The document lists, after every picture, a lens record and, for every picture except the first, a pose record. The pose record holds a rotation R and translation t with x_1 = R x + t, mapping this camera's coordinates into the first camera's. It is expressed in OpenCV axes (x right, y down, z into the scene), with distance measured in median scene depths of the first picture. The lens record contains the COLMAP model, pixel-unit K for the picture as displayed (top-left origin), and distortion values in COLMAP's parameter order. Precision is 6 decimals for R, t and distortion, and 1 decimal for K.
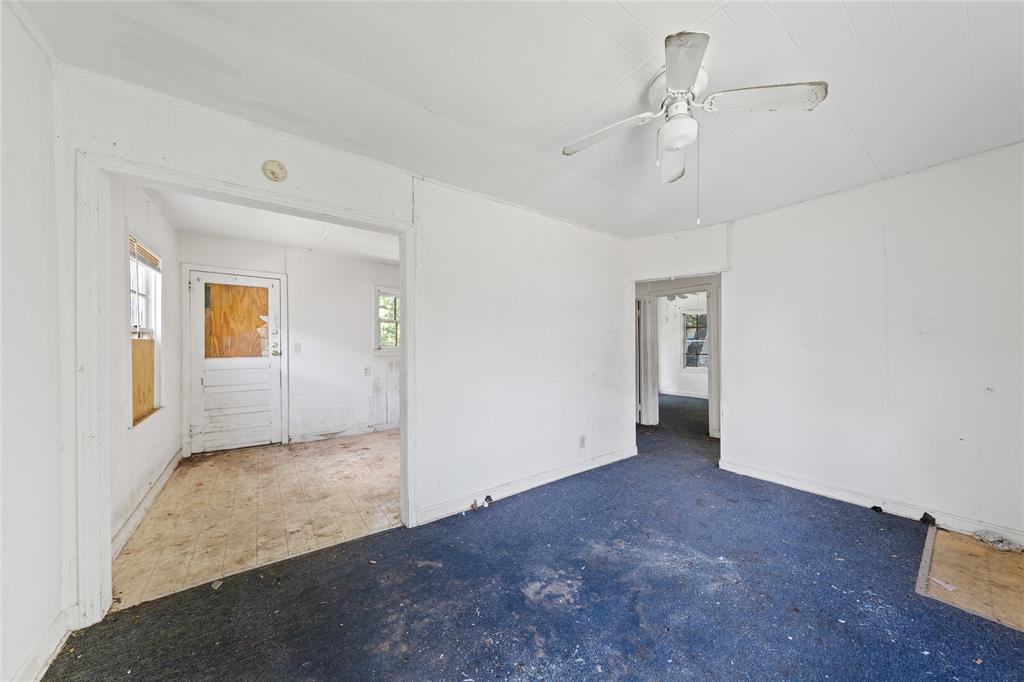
lens RADIAL K [[348.7, 0, 519.0], [0, 348.7, 344.3], [0, 0, 1]] dist [-0.003069, 0.001062]
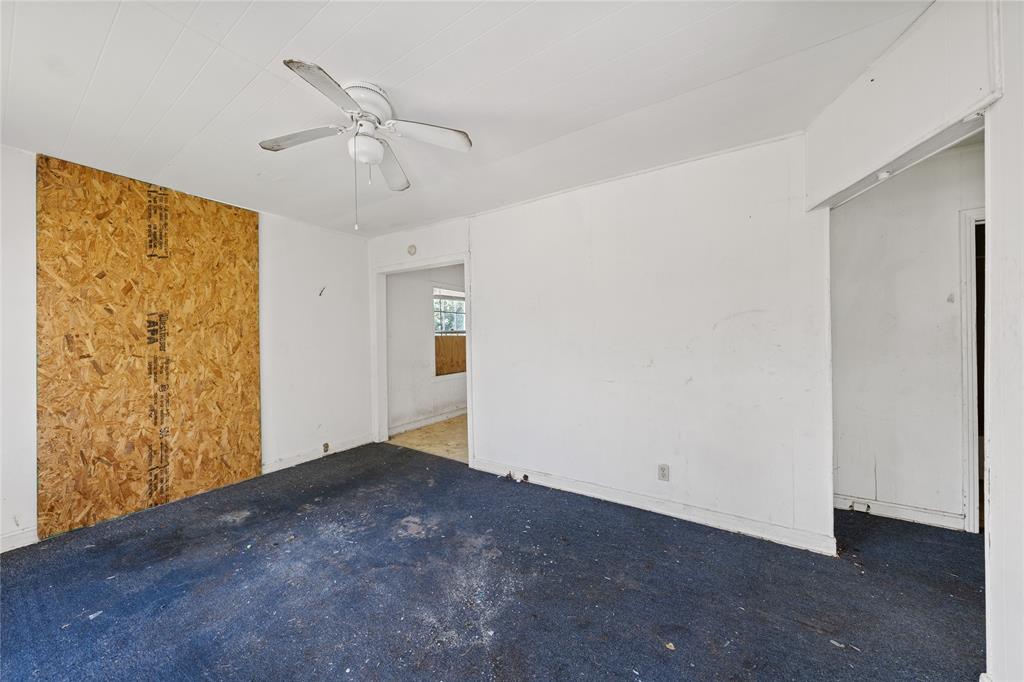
lens RADIAL K [[348.7, 0, 514.1], [0, 348.7, 343.0], [0, 0, 1]] dist [-0.003069, 0.001062]
pose [[0.349184, 0.011384, -0.936985, 0.712677], [0.012028, 0.999789, 0.016629, -0.002349], [0.936977, -0.017076, 0.348974, 0.447967]]
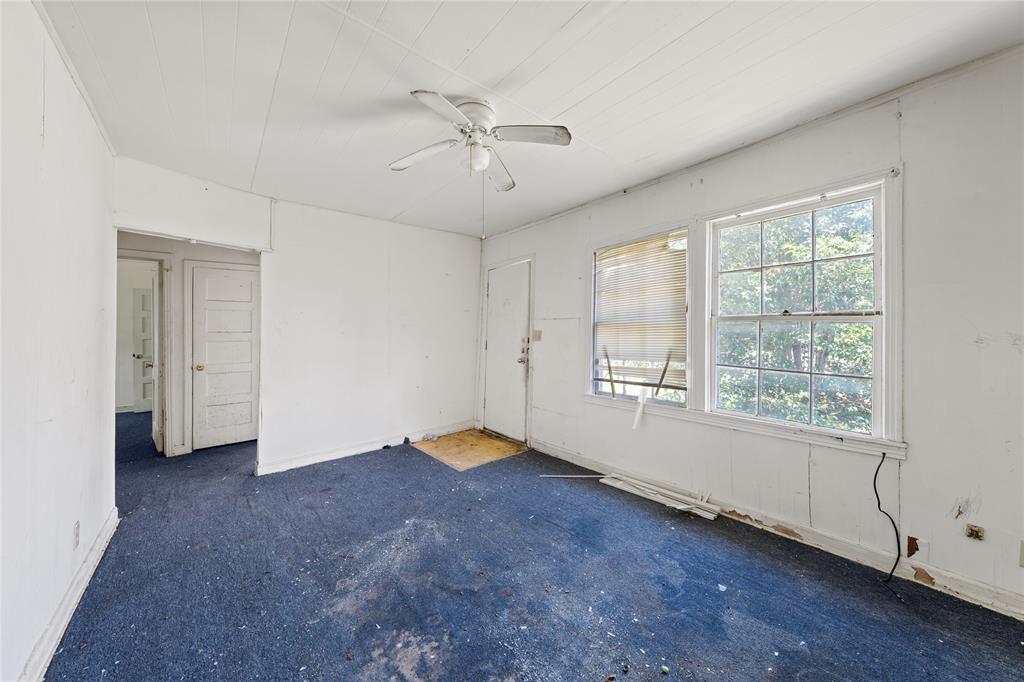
lens RADIAL K [[348.7, 0, 512.4], [0, 348.7, 329.2], [0, 0, 1]] dist [-0.003069, 0.001062]
pose [[-0.057985, 0.008730, 0.998279, -0.321906], [0.004403, 0.999954, -0.008489, 0.000022], [-0.998308, 0.003903, -0.058021, 0.403749]]
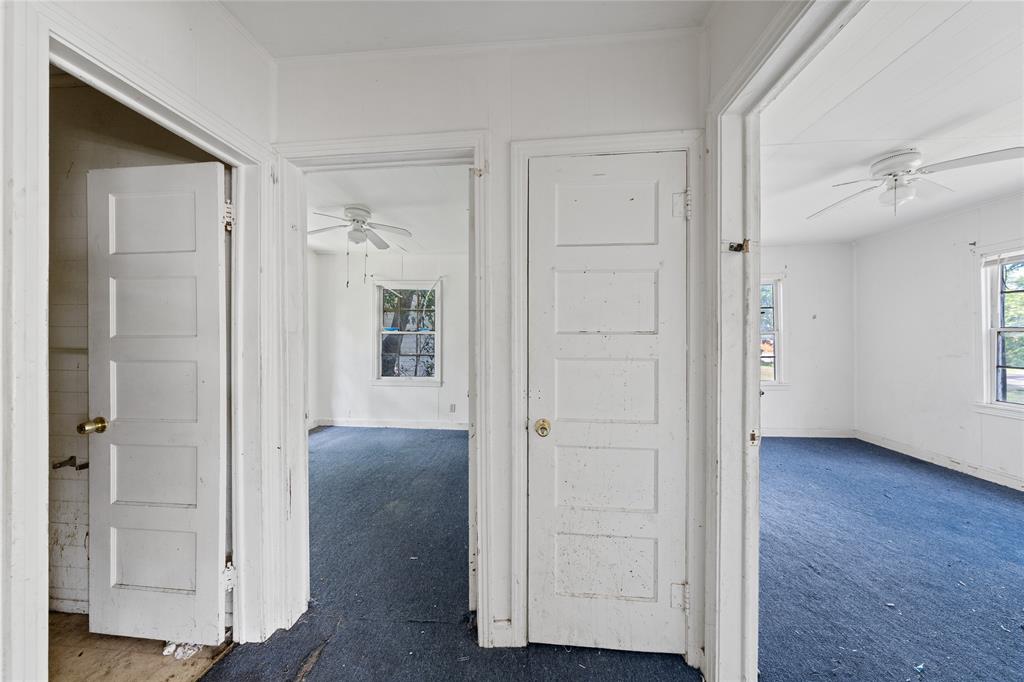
lens RADIAL K [[348.7, 0, 513.0], [0, 348.7, 337.0], [0, 0, 1]] dist [-0.003069, 0.001062]
pose [[0.674552, 0.005790, 0.738205, 0.458042], [-0.003635, 0.999983, -0.004521, 0.003029], [-0.738219, 0.000366, 0.674562, 1.034379]]
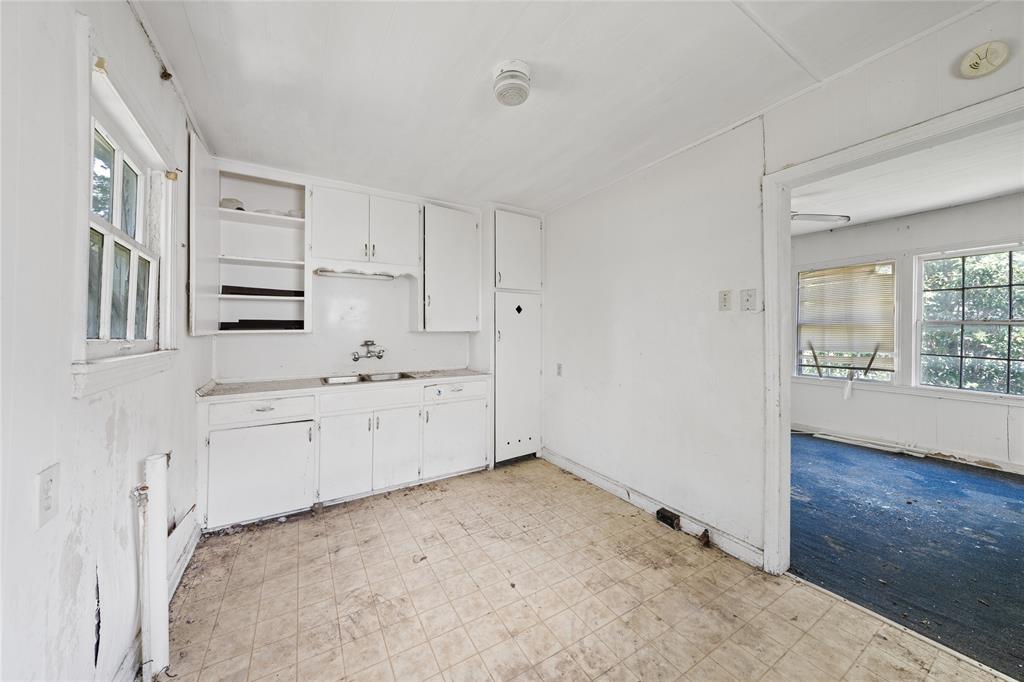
lens RADIAL K [[348.7, 0, 513.9], [0, 348.7, 325.7], [0, 0, 1]] dist [-0.003069, 0.001062]
pose [[0.105891, 0.010489, 0.994322, -0.764807], [-0.000810, 0.999945, -0.010462, -0.003891], [-0.994377, 0.000303, 0.105894, 1.004350]]
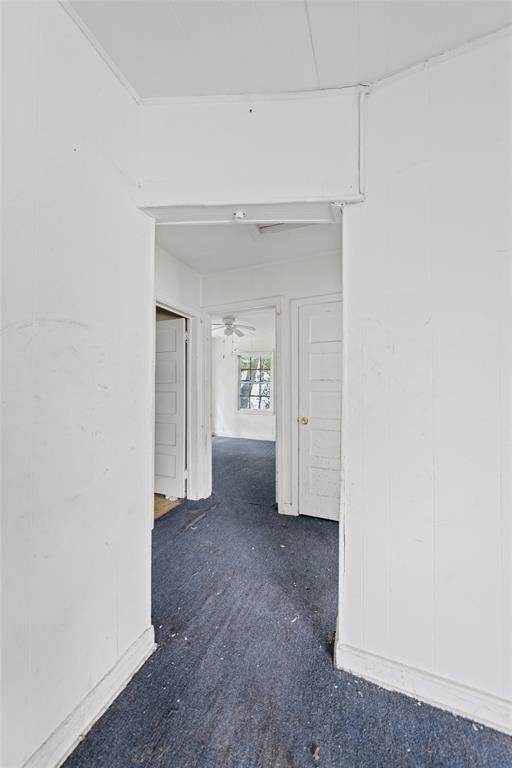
lens RADIAL K [[261.5, 0, 254.0], [0, 261.5, 385.0], [0, 0, 1]] dist [-0.003069, 0.001062]
pose [[0.867234, 0.012957, 0.497732, 0.315147], [-0.006518, 0.999871, -0.014672, 0.019370], [-0.497858, 0.009480, 0.867207, 0.750130]]
